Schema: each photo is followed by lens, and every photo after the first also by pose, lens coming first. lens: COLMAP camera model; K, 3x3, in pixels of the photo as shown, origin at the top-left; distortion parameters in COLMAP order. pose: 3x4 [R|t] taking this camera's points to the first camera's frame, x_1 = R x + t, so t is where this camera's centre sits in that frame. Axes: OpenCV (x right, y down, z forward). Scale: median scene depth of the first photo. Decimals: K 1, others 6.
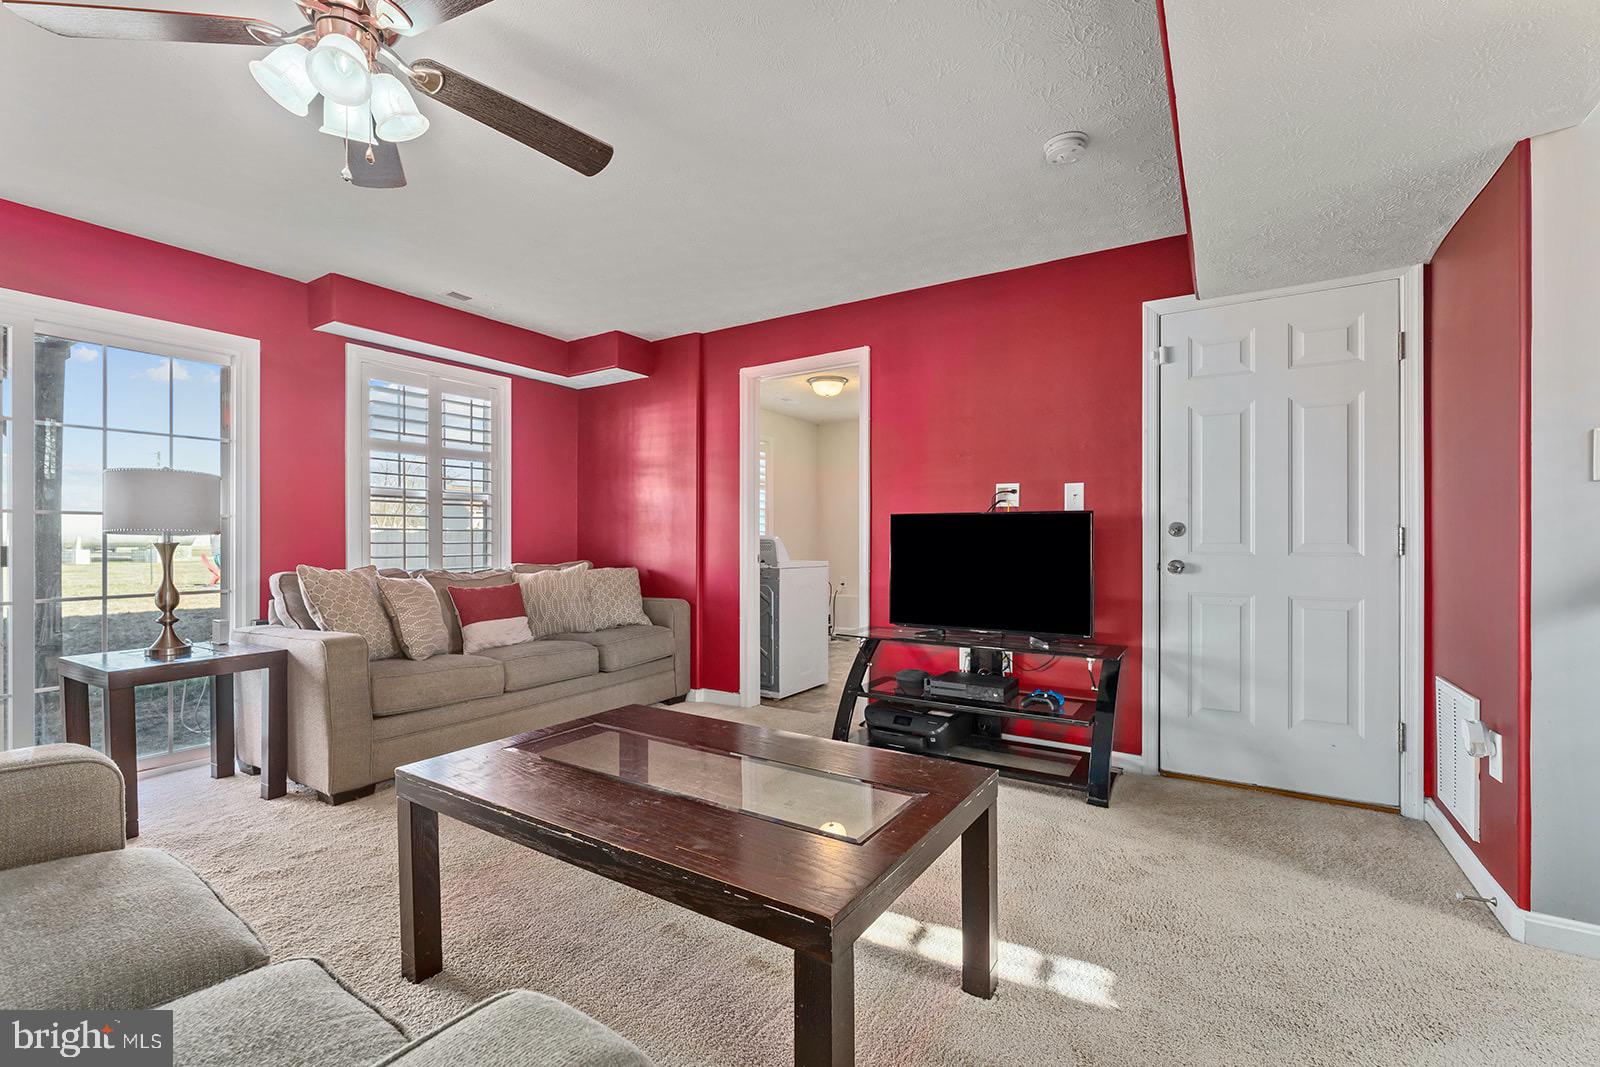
lens RADIAL K [[688.0, 0, 799.0], [0, 688.0, 535.8], [0, 0, 1]] dist [0.000830, -0.000471]
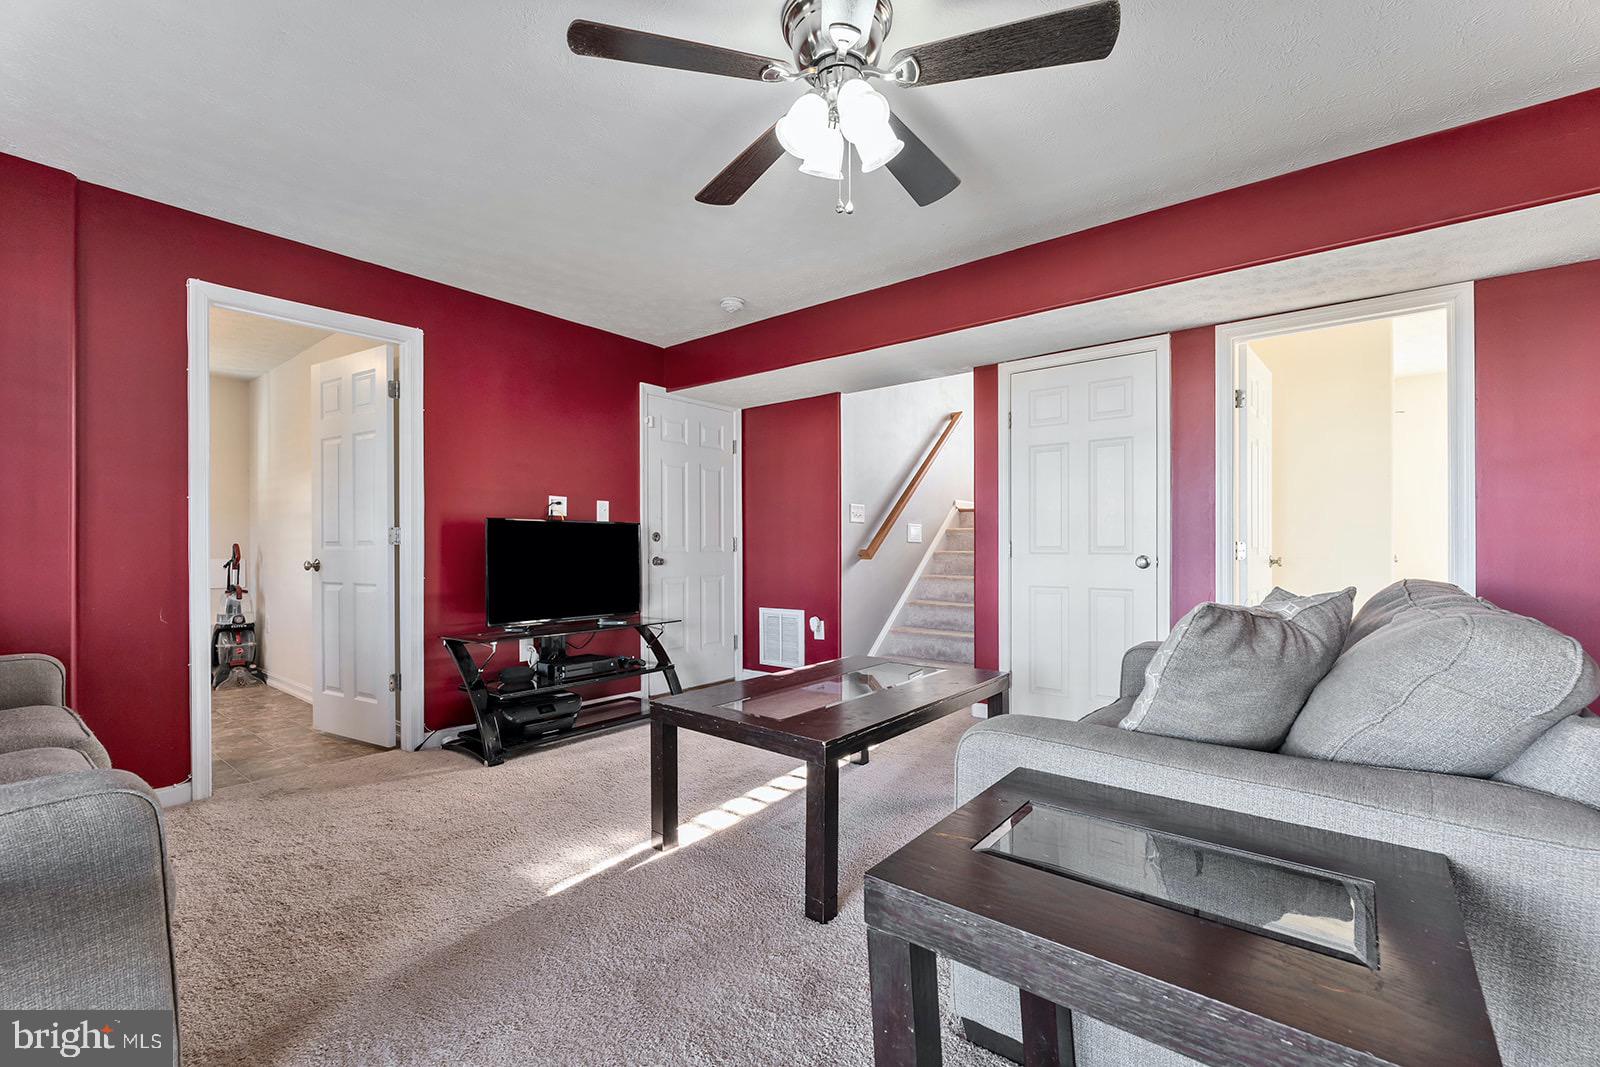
lens RADIAL K [[688.0, 0, 801.0], [0, 688.0, 543.5], [0, 0, 1]] dist [0.000830, -0.000471]
pose [[0.111624, 0.005370, 0.993736, -0.931462], [0.001233, 0.999984, -0.005542, 0.014129], [-0.993750, 0.001844, 0.111616, 0.500373]]
